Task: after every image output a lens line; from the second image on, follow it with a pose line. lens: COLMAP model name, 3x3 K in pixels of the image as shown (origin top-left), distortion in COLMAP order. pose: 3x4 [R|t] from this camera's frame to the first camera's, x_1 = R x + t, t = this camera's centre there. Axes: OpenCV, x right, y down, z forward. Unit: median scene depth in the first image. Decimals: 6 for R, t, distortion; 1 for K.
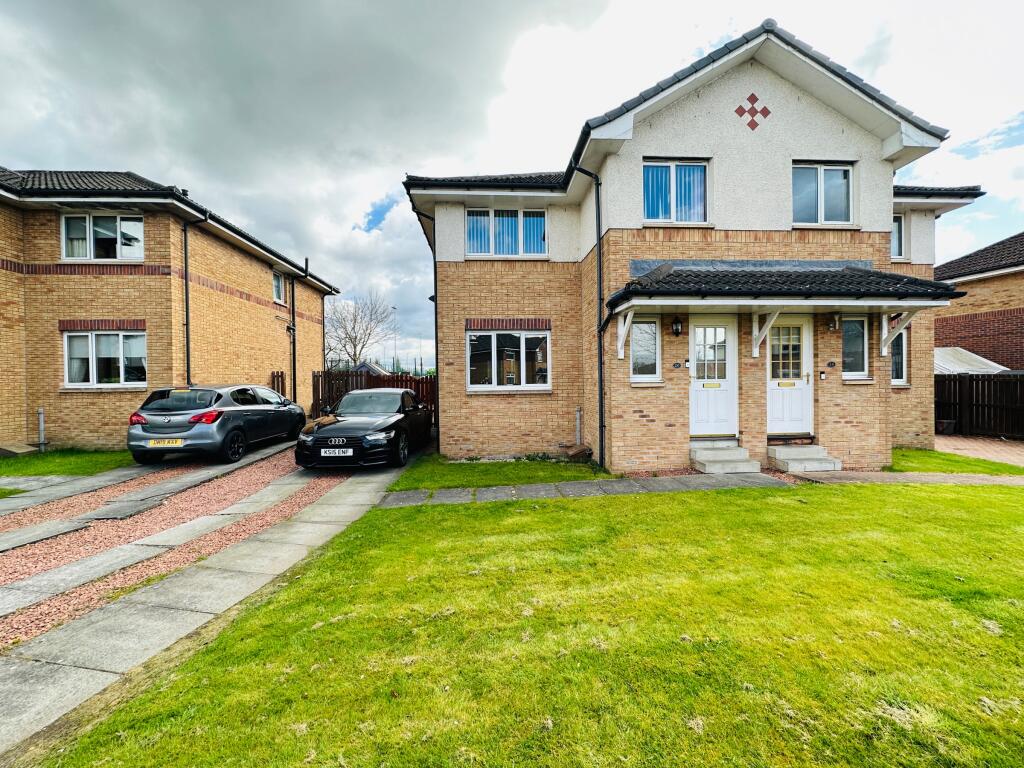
lens RADIAL K [[409.6, 0, 512.6], [0, 409.6, 383.2], [0, 0, 1]] dist [-0.003646, 0.000775]
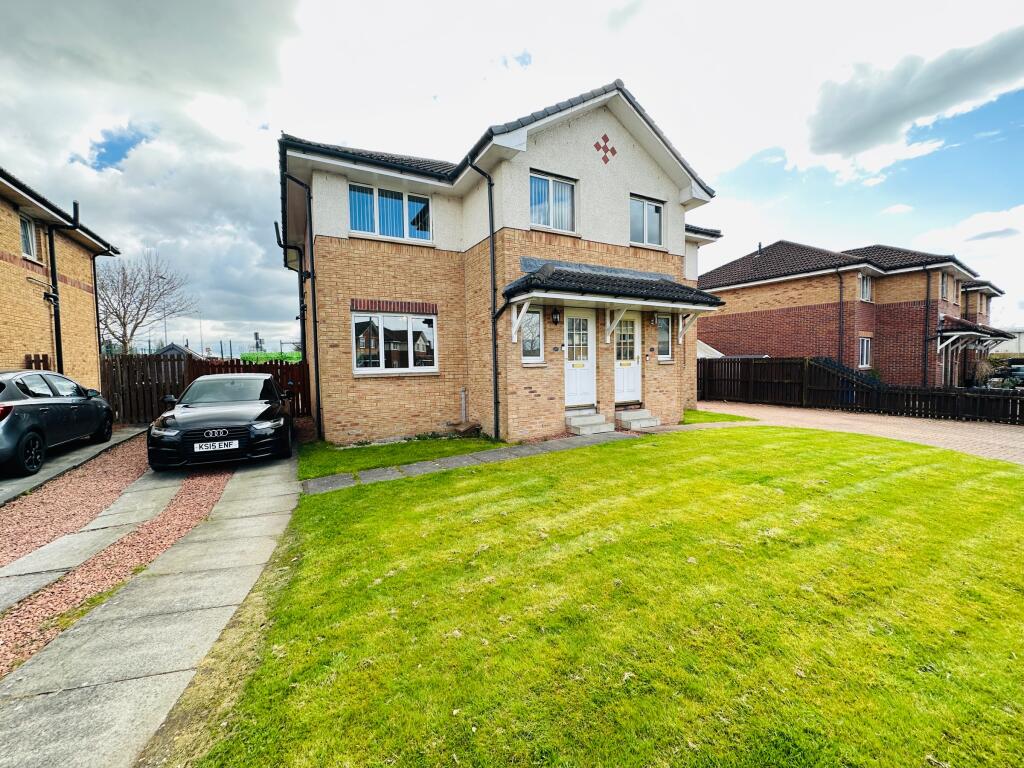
lens RADIAL K [[409.6, 0, 513.9], [0, 409.6, 383.5], [0, 0, 1]] dist [-0.003646, 0.000775]
pose [[0.903731, -0.025497, 0.427340, -0.229997], [0.011847, 0.999332, 0.034573, 0.015089], [-0.427936, -0.026182, 0.903430, -0.042988]]
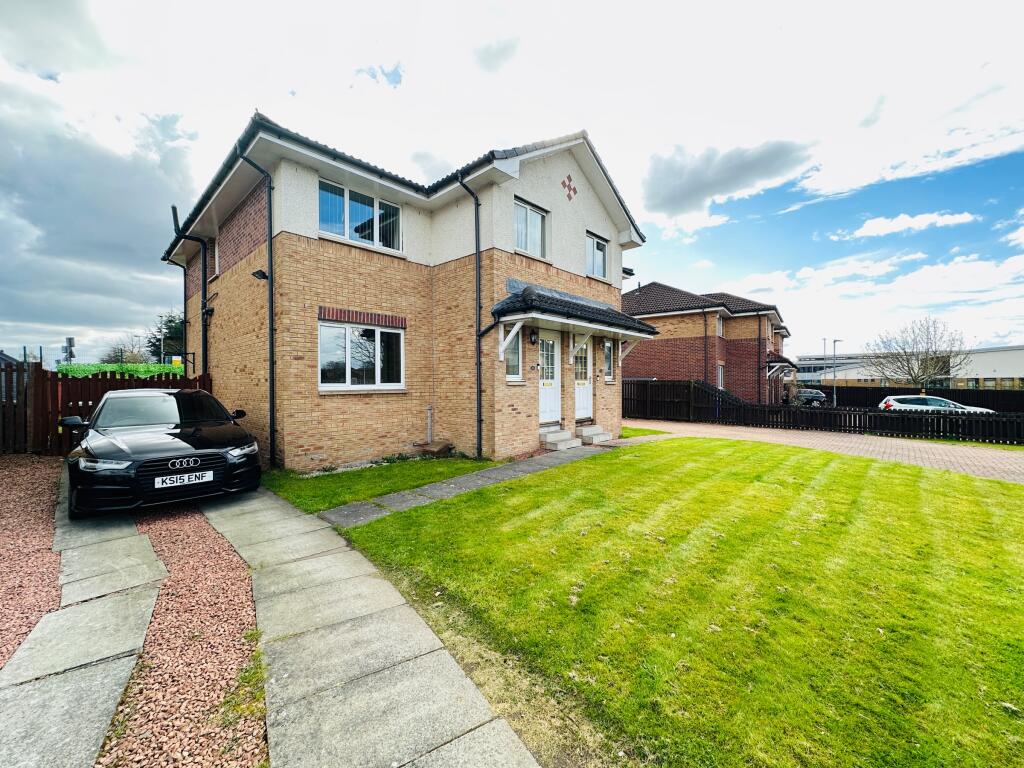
lens RADIAL K [[409.6, 0, 513.7], [0, 409.6, 384.1], [0, 0, 1]] dist [-0.003646, 0.000775]
pose [[0.725322, 0.005207, 0.688390, -0.506164], [0.002532, 0.999944, -0.010232, 0.018473], [-0.688405, 0.009164, 0.725268, 0.127583]]
